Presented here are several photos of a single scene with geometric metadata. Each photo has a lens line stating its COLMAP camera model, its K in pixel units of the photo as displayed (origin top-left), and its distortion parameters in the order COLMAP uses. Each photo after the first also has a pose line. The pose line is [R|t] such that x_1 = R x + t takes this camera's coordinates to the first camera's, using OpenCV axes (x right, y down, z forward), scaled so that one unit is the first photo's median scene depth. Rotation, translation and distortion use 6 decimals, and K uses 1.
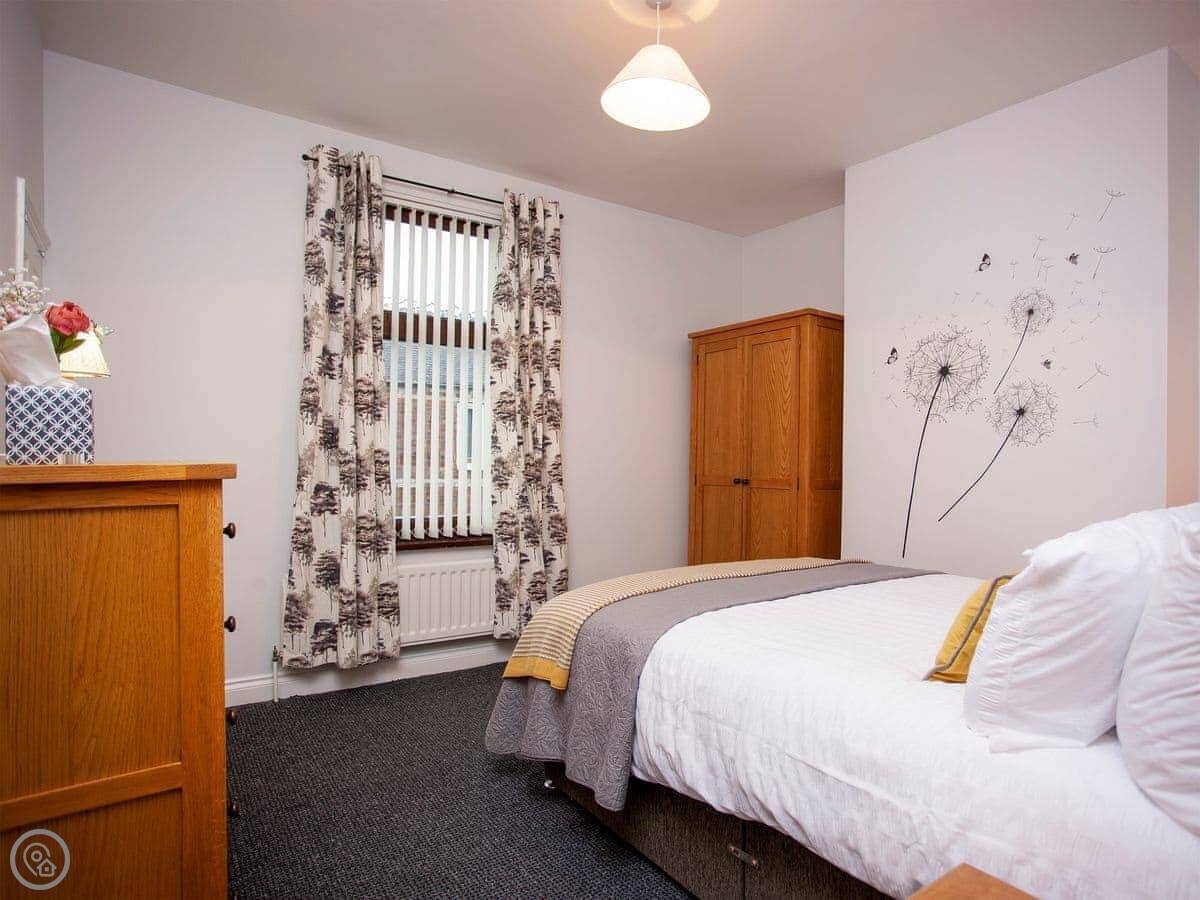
lens RADIAL K [[692.2, 0, 593.6], [0, 692.2, 450.6], [0, 0, 1]] dist [-0.046532, 0.016874]
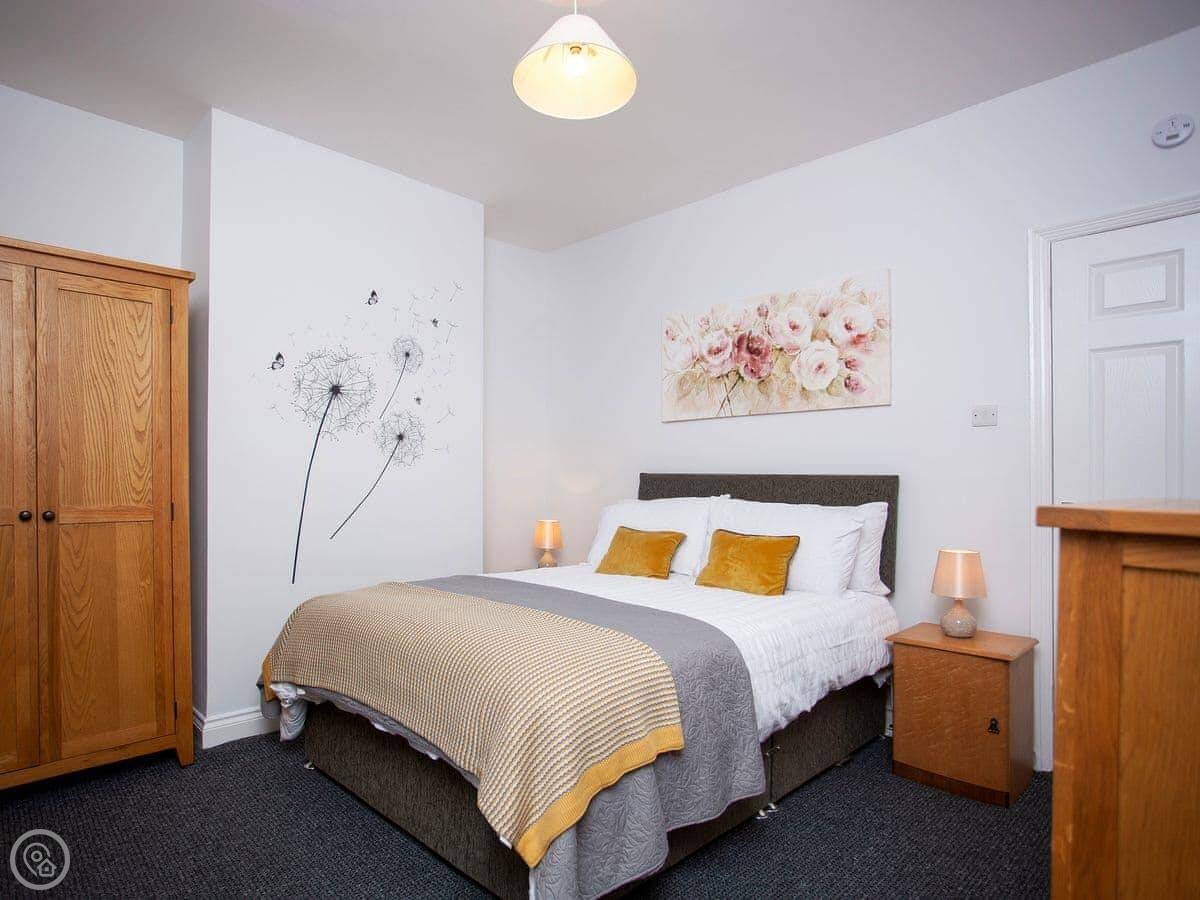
lens RADIAL K [[692.2, 0, 593.6], [0, 692.2, 450.6], [0, 0, 1]] dist [-0.046532, 0.016874]
pose [[-0.195773, 0.032757, 0.980102, -0.598639], [-0.012292, 0.999281, -0.035853, 0.005104], [-0.980572, -0.019067, -0.195230, 0.897881]]
